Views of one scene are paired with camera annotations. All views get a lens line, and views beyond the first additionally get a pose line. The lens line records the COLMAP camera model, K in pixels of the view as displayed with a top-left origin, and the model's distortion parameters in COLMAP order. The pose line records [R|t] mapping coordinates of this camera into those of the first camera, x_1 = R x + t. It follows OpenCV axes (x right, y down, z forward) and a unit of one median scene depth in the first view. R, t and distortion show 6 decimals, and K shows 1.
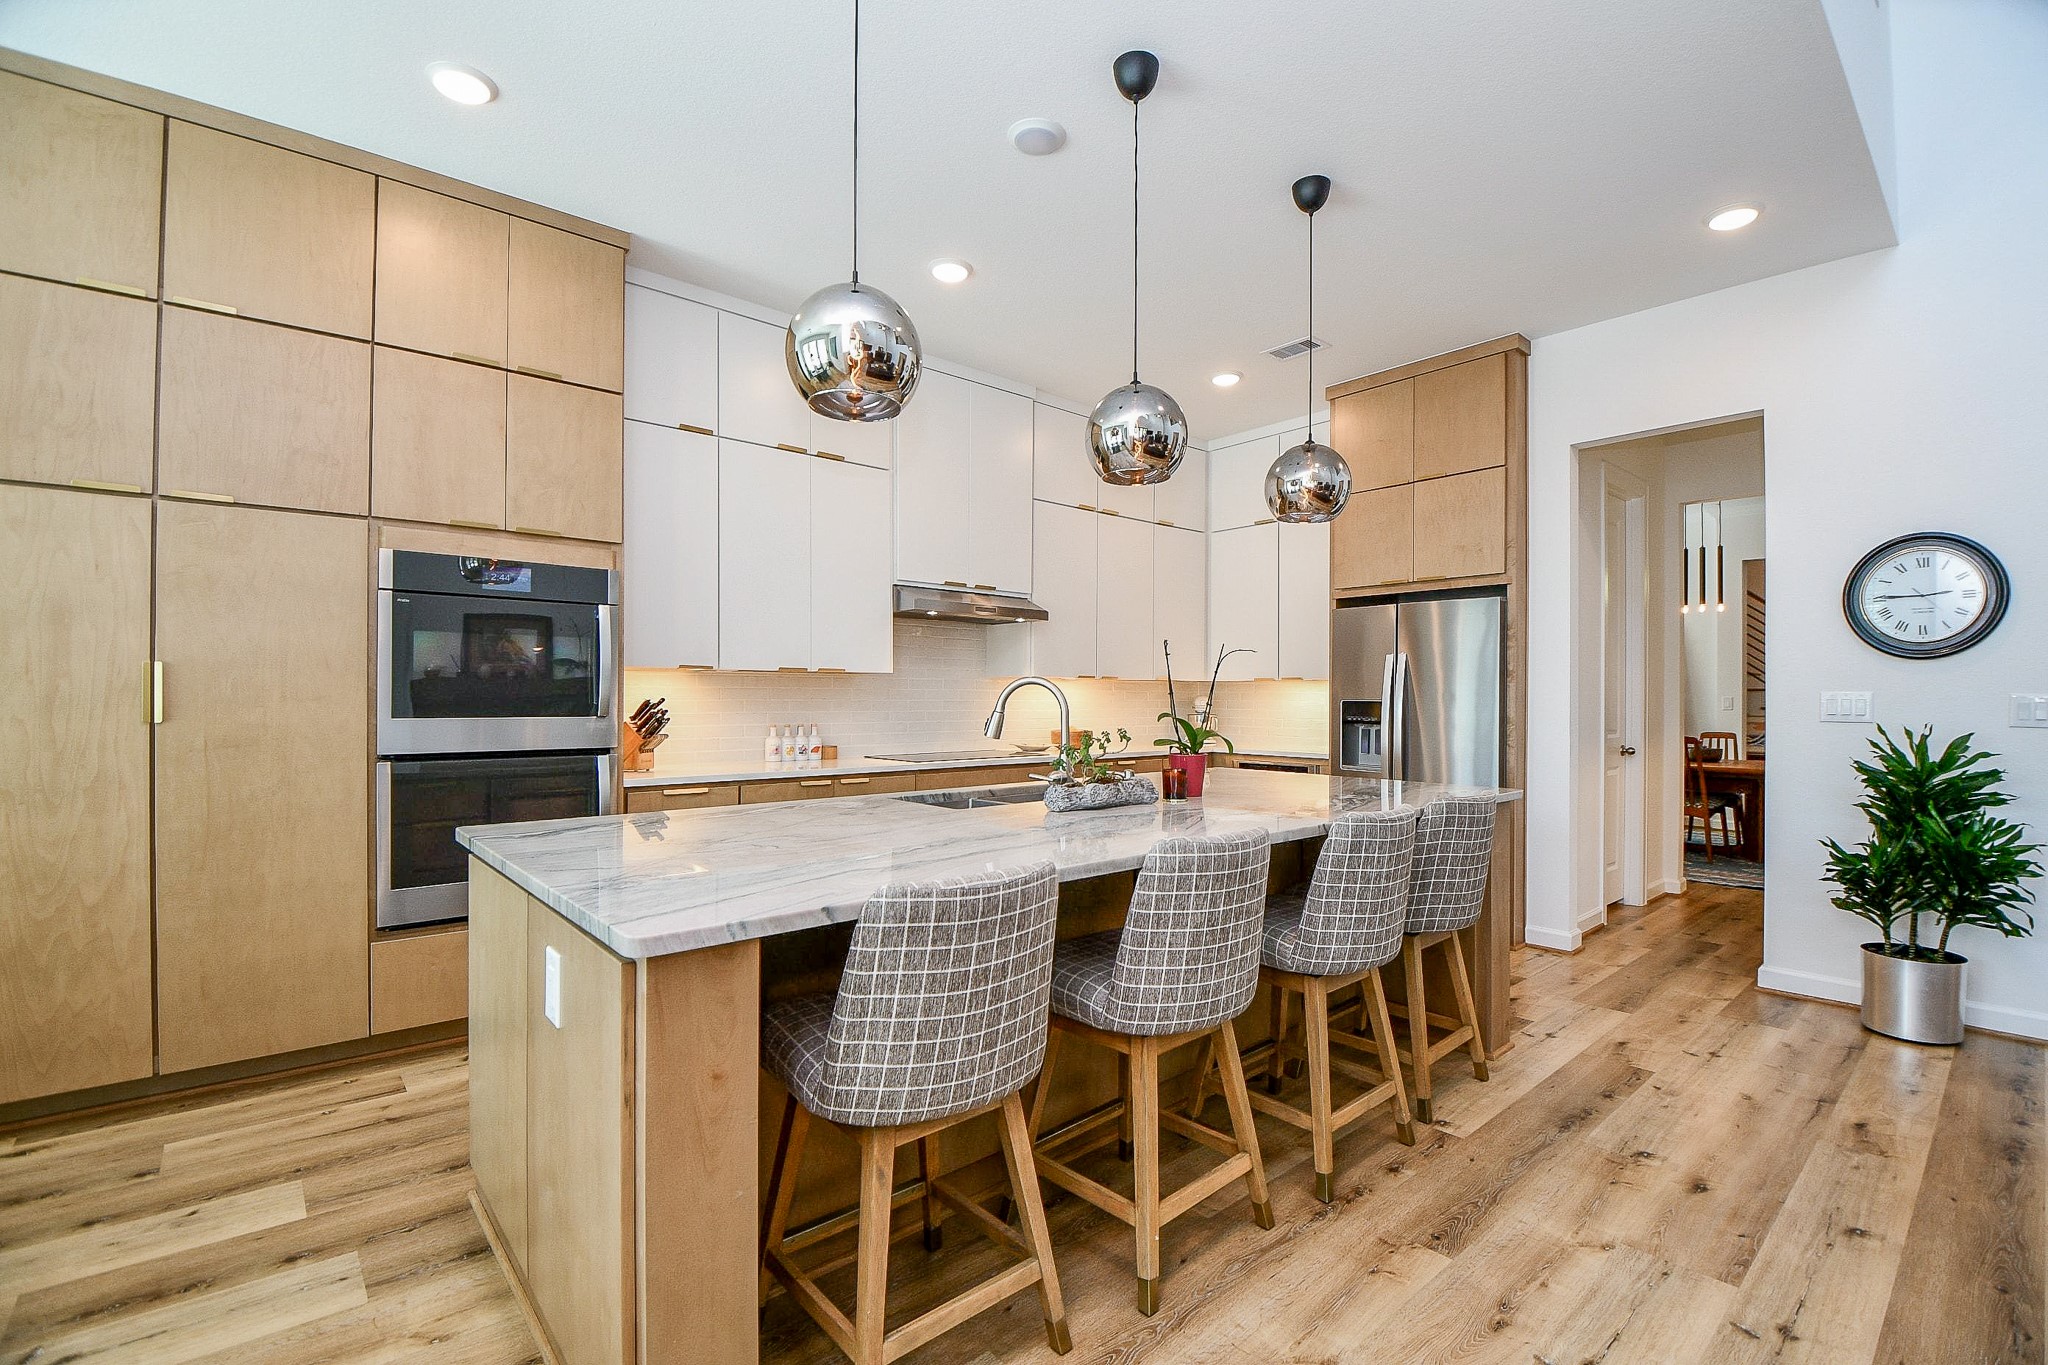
lens RADIAL K [[912.2, 0, 1028.3], [0, 912.2, 692.6], [0, 0, 1]] dist [-0.001998, -0.011909]
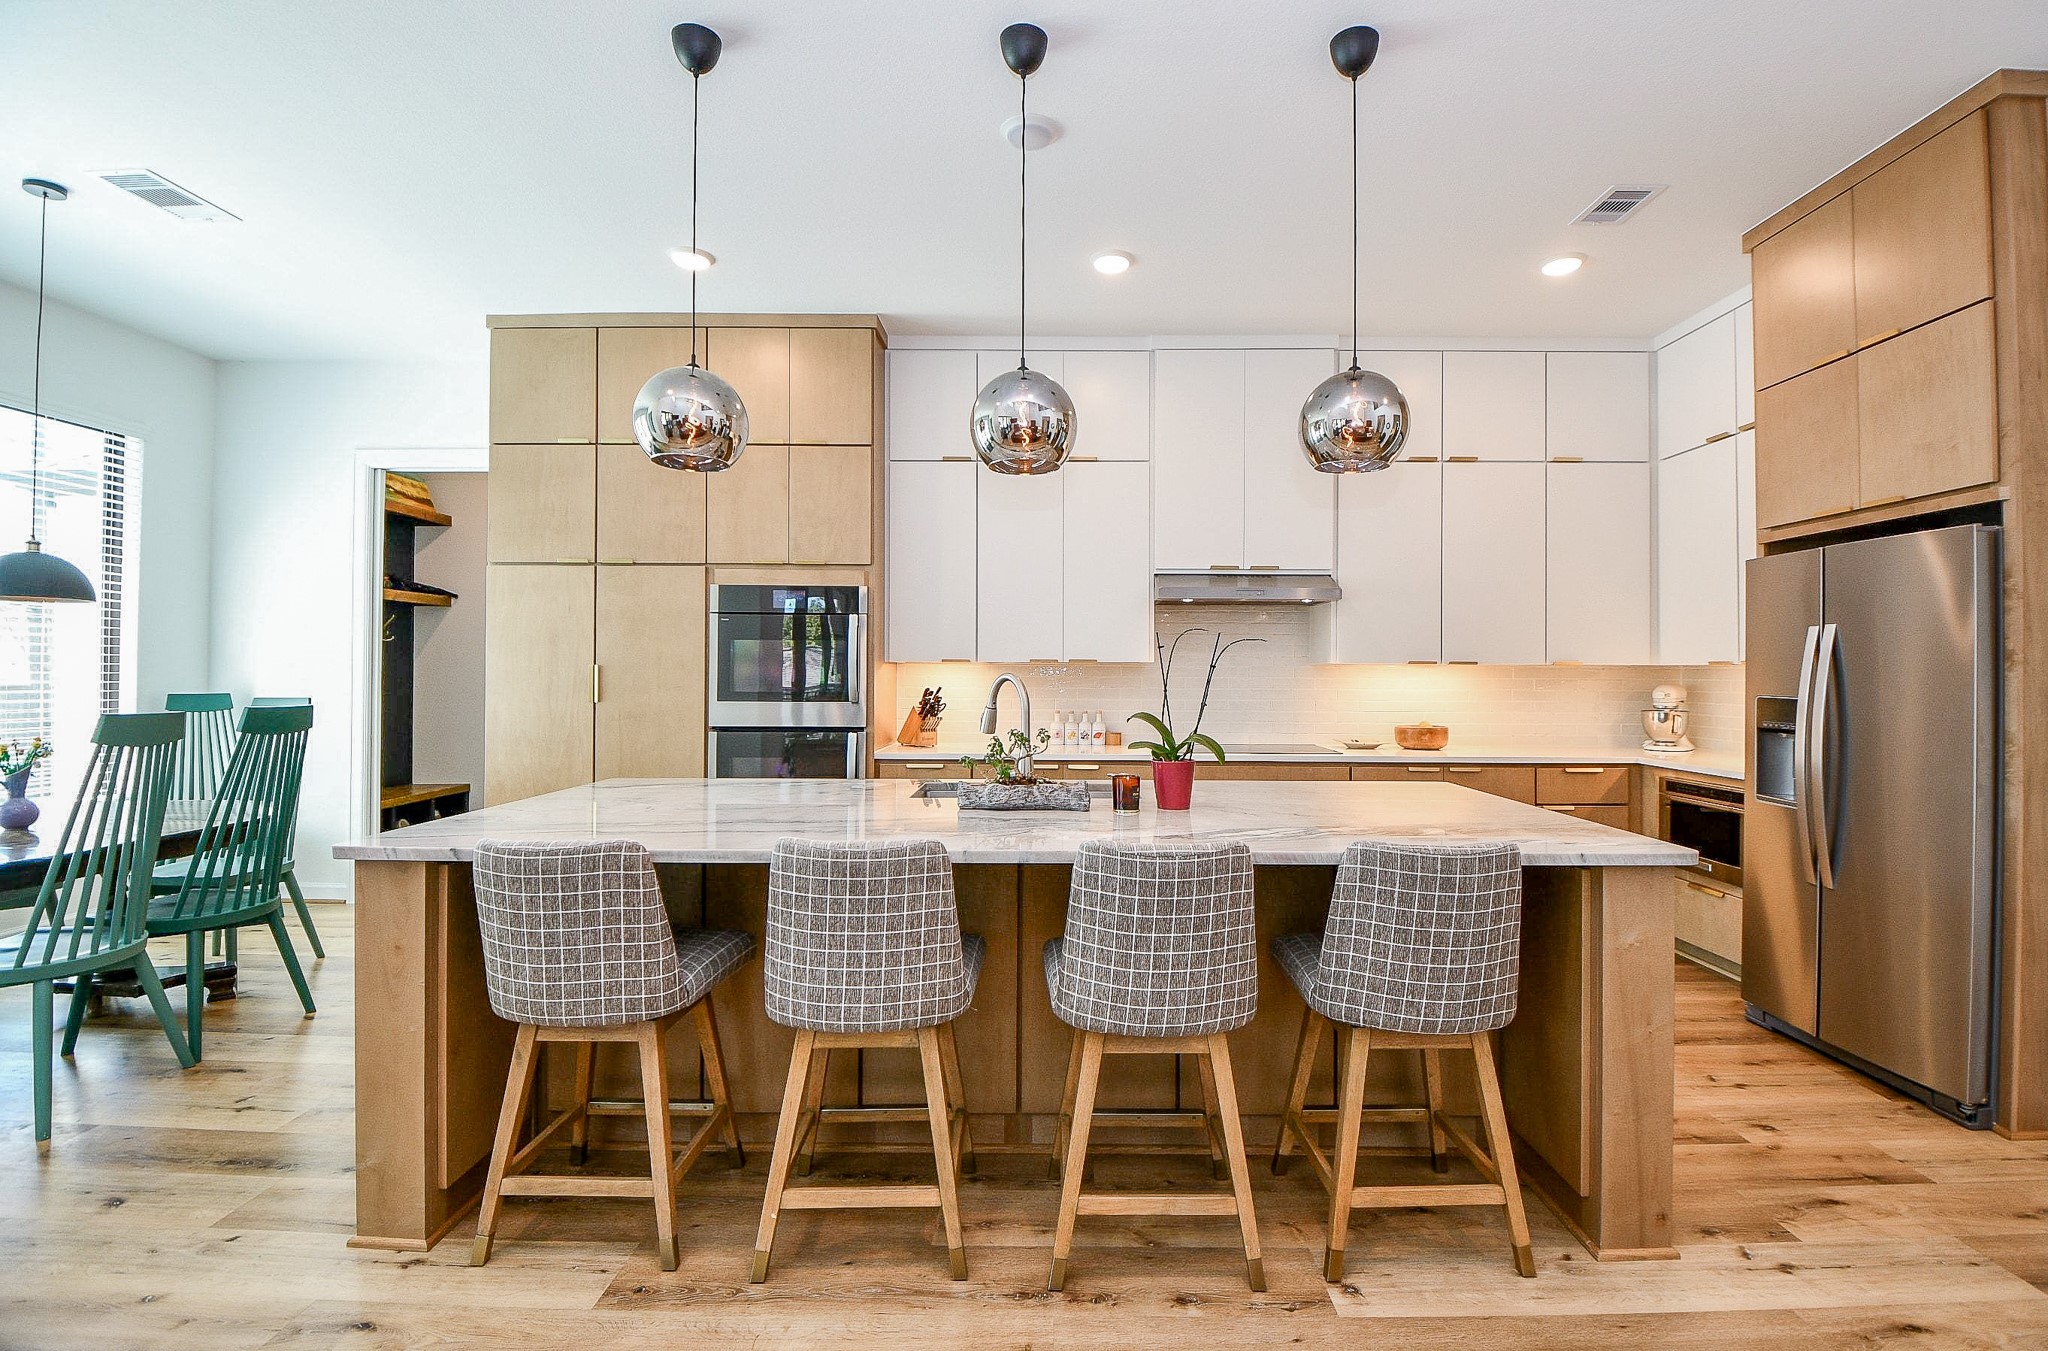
lens RADIAL K [[924.3, 0, 1028.9], [0, 924.3, 662.2], [0, 0, 1]] dist [0.001121, -0.018301]
pose [[0.739755, -0.008786, -0.672819, 0.532158], [0.003061, 0.999948, -0.009693, -0.014838], [0.672870, 0.005111, 0.739743, 0.193749]]
